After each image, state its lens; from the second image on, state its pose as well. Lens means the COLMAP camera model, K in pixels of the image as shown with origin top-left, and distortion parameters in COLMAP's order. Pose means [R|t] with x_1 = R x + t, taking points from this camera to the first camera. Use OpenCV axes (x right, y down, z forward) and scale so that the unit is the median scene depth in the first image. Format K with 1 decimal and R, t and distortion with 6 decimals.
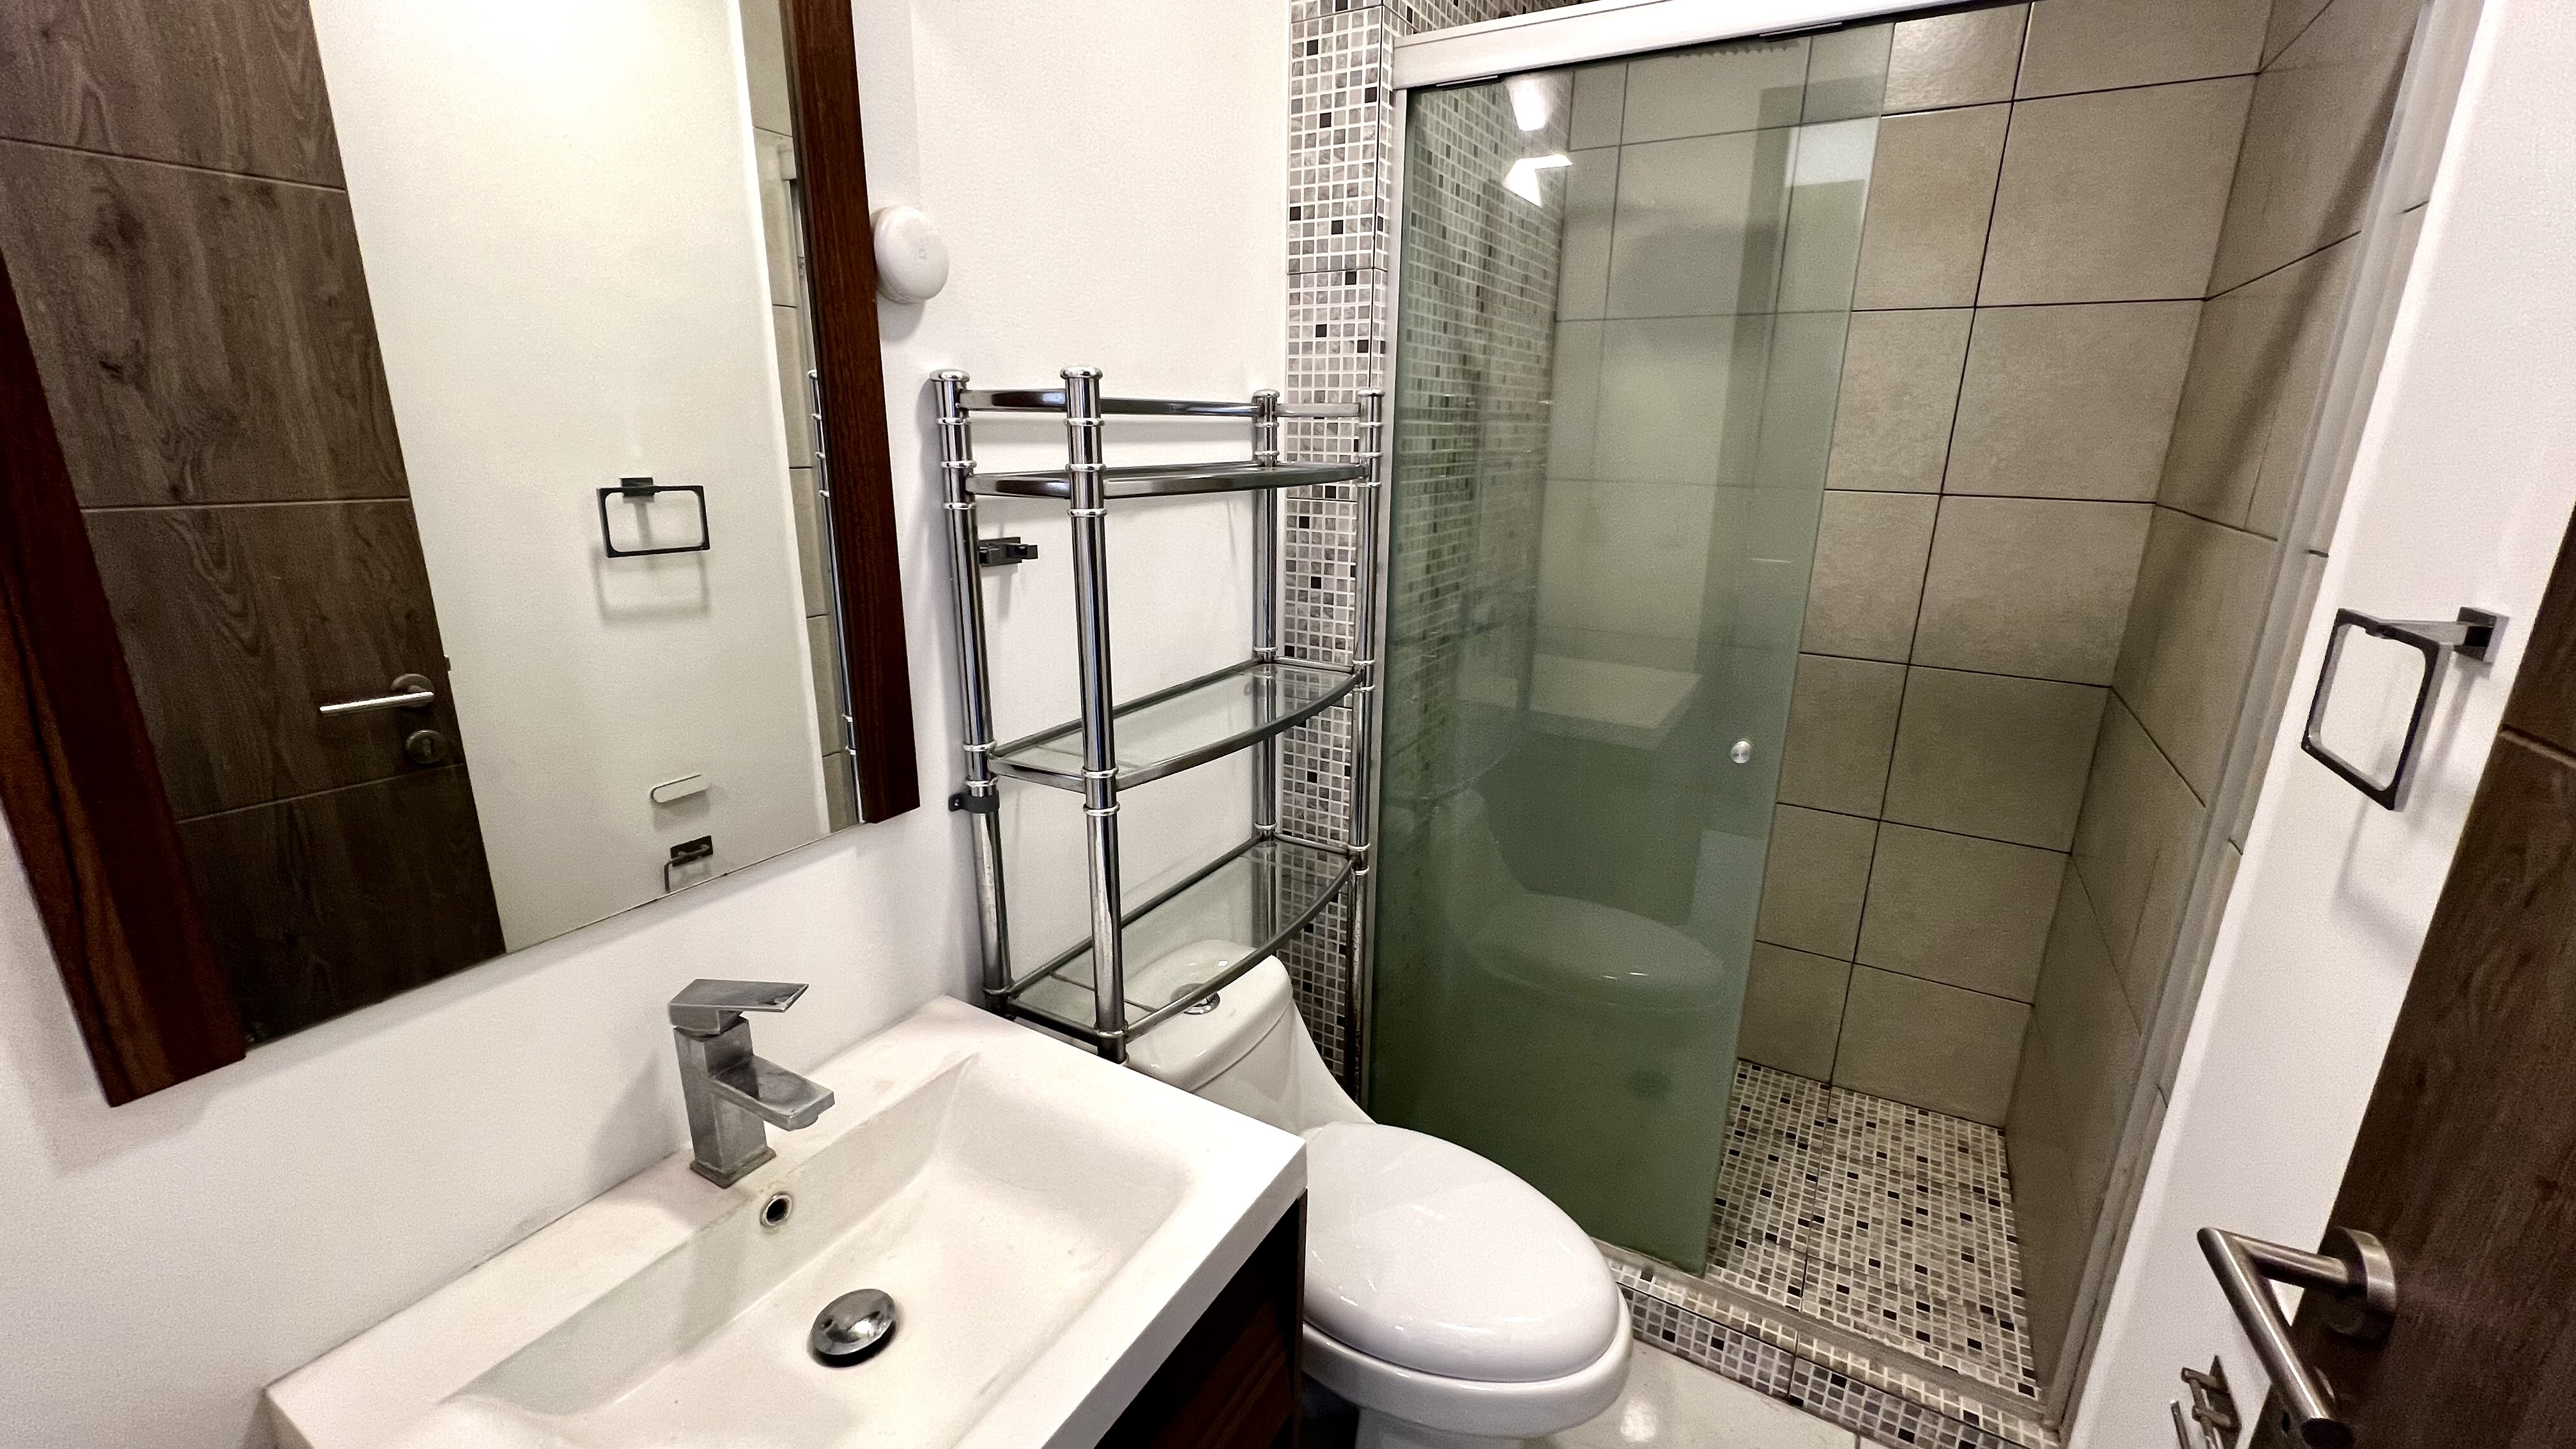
lens RADIAL K [[1041.6, 0, 1288.0], [0, 1041.6, 724.5], [0, 0, 1]] dist [-0.000296, -0.000092]
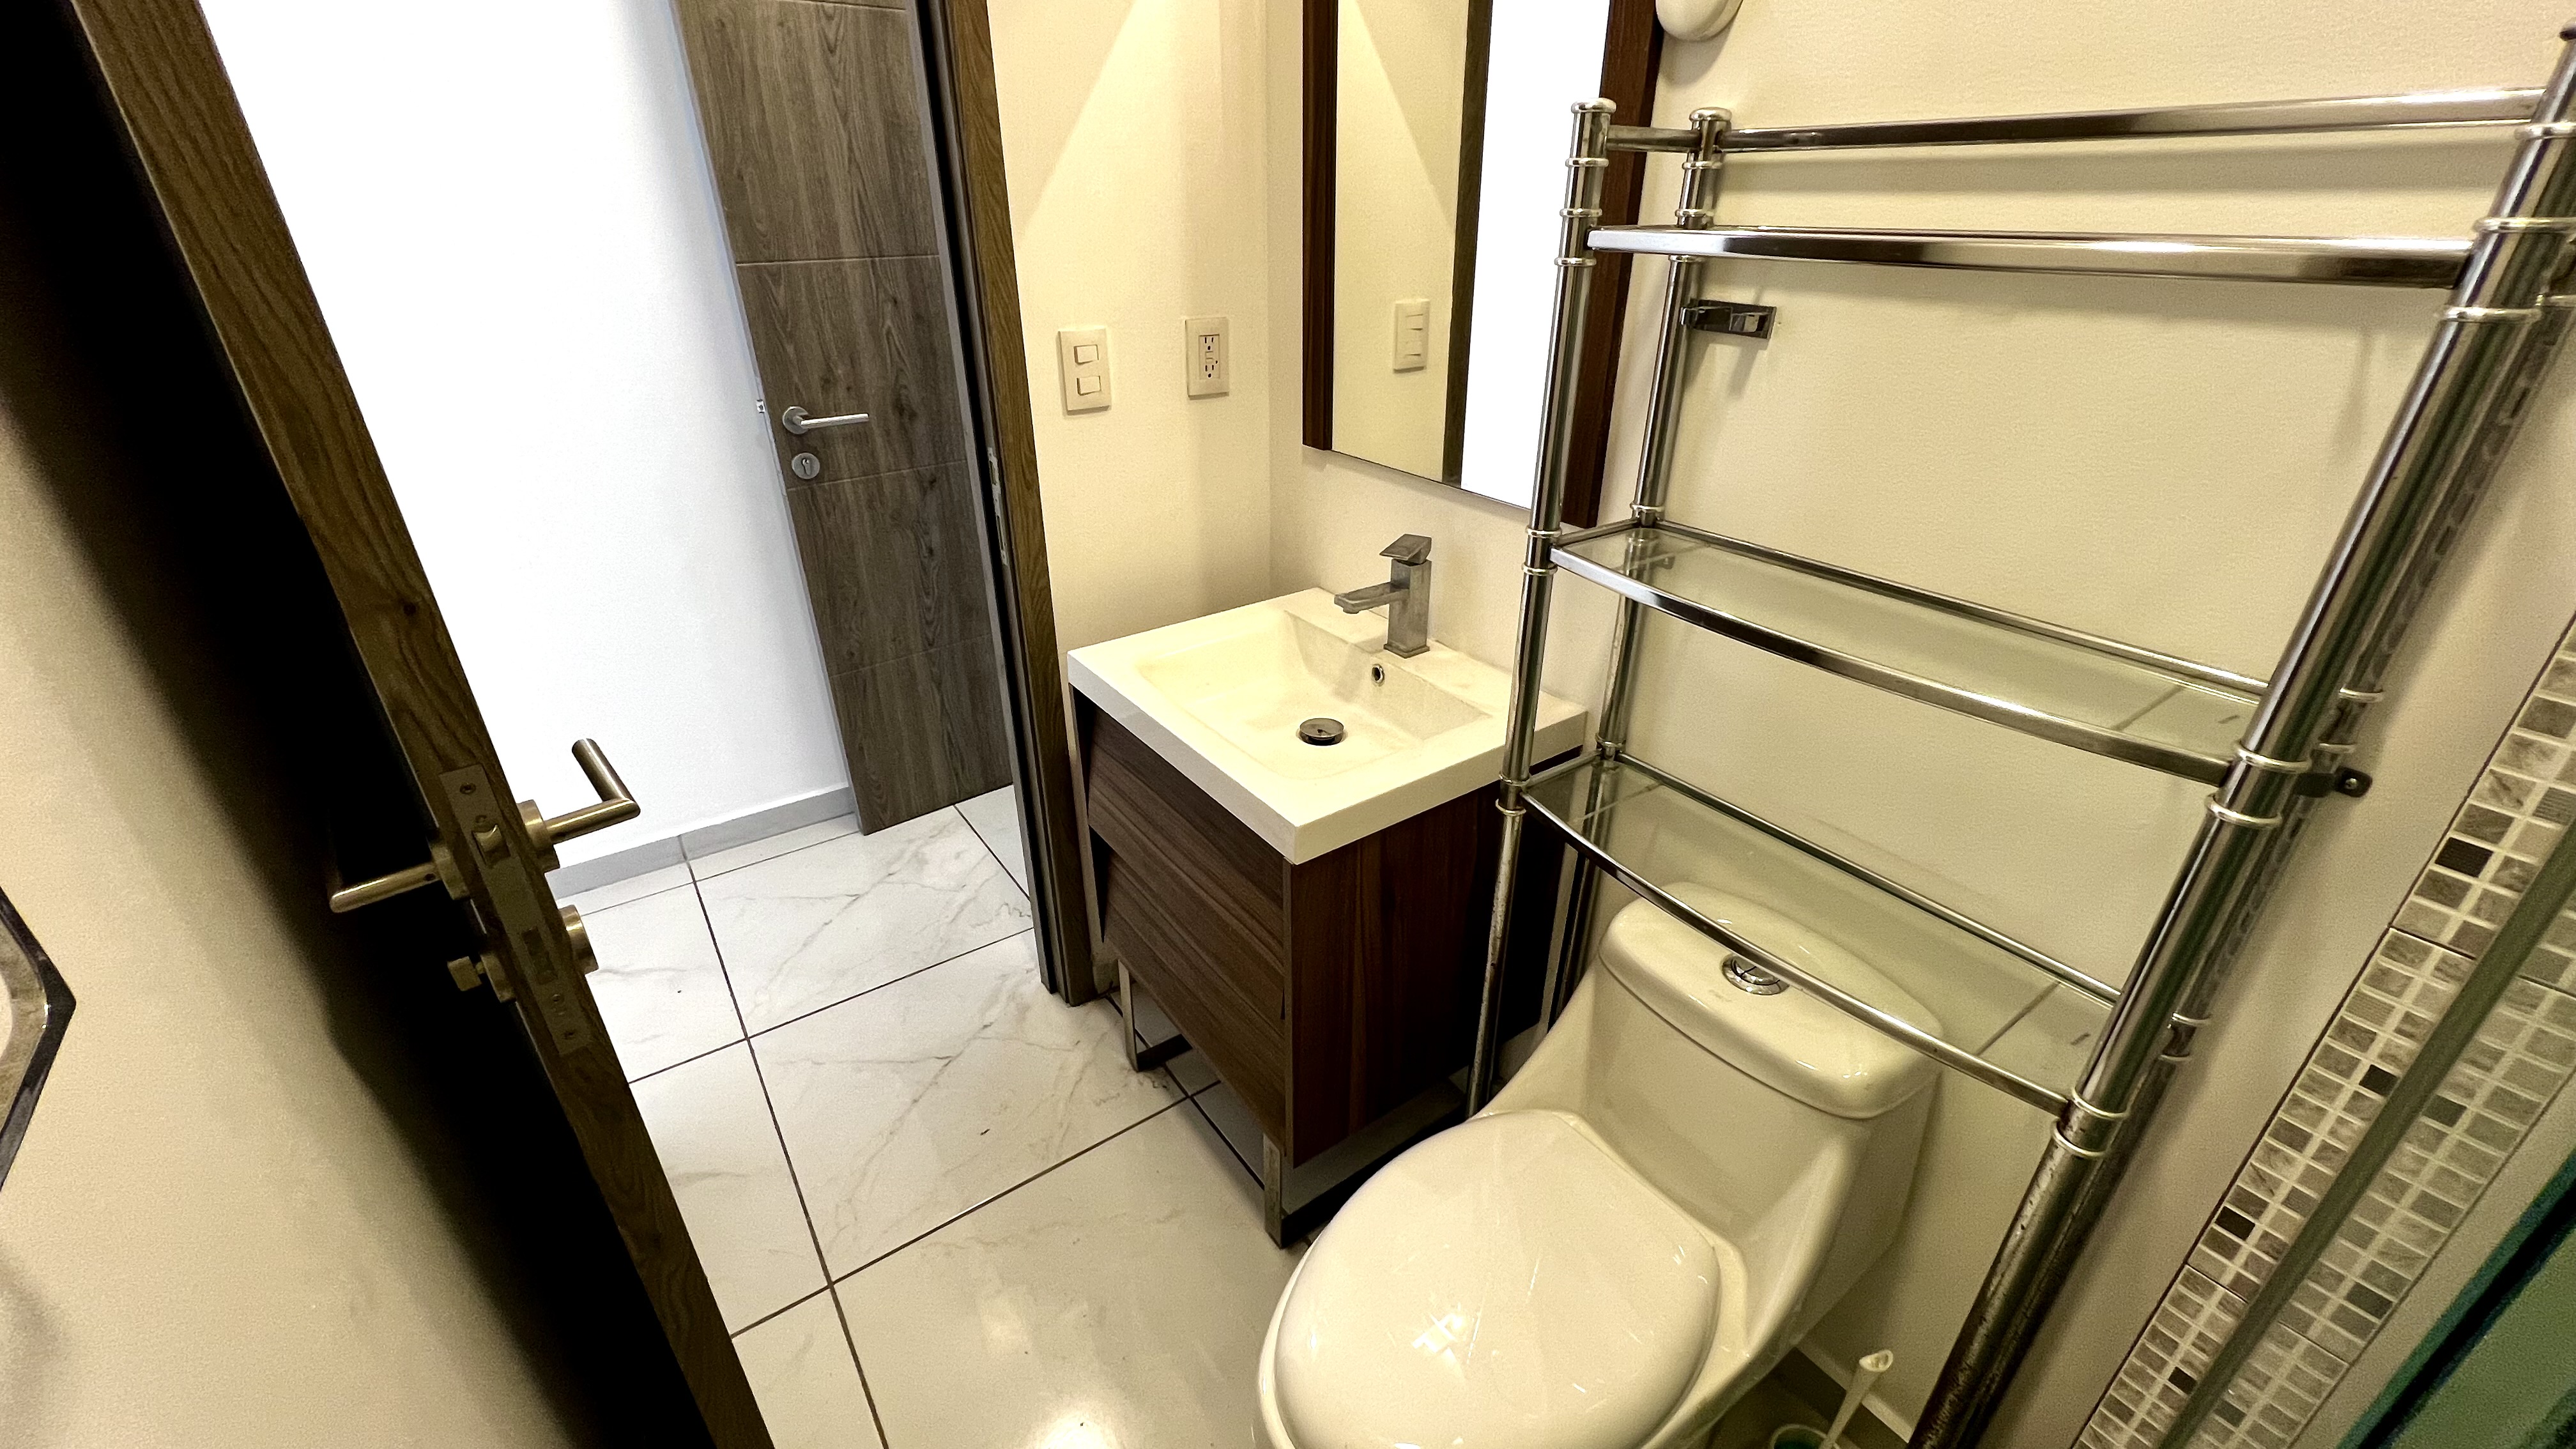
lens RADIAL K [[1041.6, 0, 1288.0], [0, 1041.6, 724.5], [0, 0, 1]] dist [-0.000296, -0.000092]
pose [[-0.411559, 0.406887, -0.815513, 0.828130], [-0.255627, 0.807354, 0.531822, -0.280193], [0.874799, 0.427344, -0.228262, 1.078553]]
